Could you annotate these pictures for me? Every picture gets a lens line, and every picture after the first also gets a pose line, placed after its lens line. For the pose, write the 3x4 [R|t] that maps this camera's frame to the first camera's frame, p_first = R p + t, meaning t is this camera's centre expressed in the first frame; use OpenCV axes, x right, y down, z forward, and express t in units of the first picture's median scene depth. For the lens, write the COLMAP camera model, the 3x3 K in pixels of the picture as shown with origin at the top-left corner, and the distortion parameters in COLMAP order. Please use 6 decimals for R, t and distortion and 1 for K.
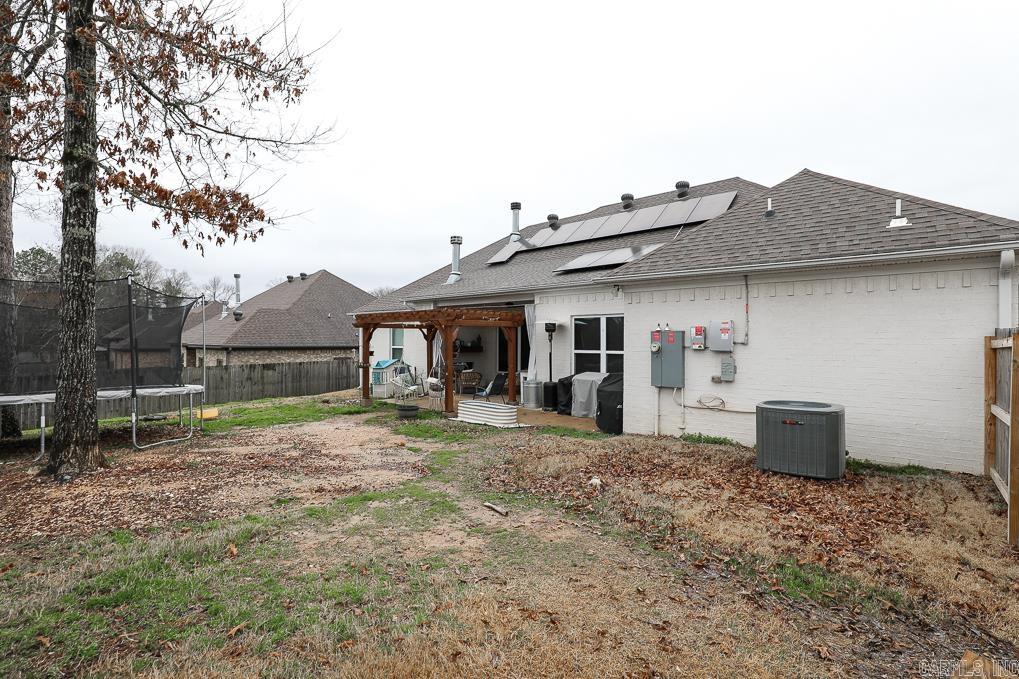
lens RADIAL K [[473.3, 0, 509.5], [0, 473.3, 336.9], [0, 0, 1]] dist [-0.006561, 0.000180]
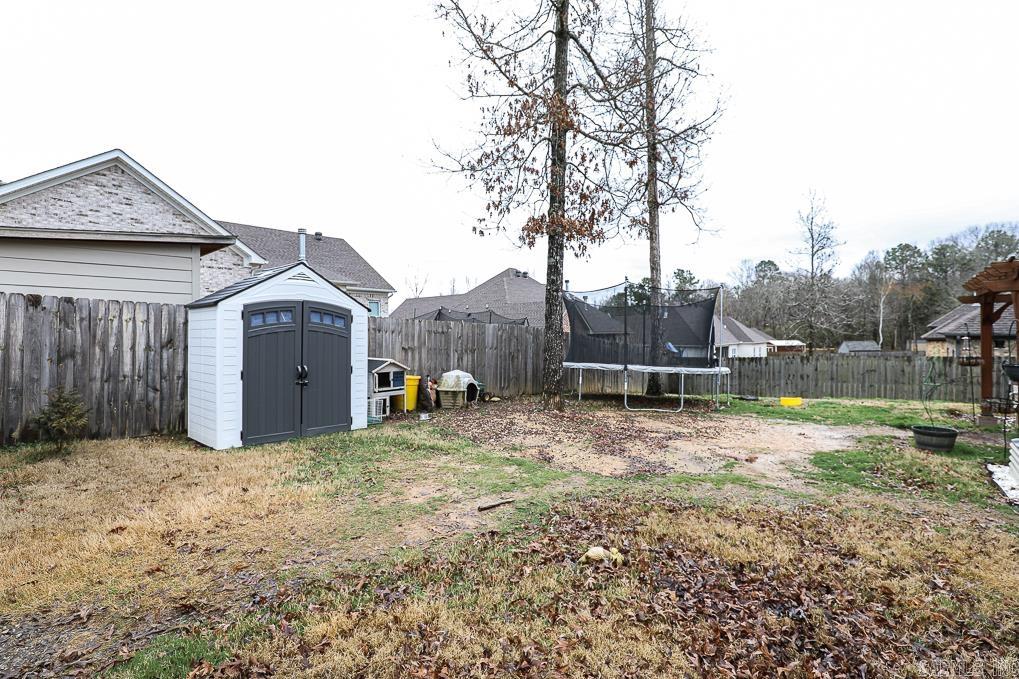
lens RADIAL K [[472.5, 0, 513.6], [0, 472.5, 344.2], [0, 0, 1]] dist [-0.001341, -0.000068]
pose [[0.042078, 0.023427, -0.998840, 0.690920], [0.016148, 0.999579, 0.024124, 0.015459], [0.998984, -0.017144, 0.041682, 0.761136]]
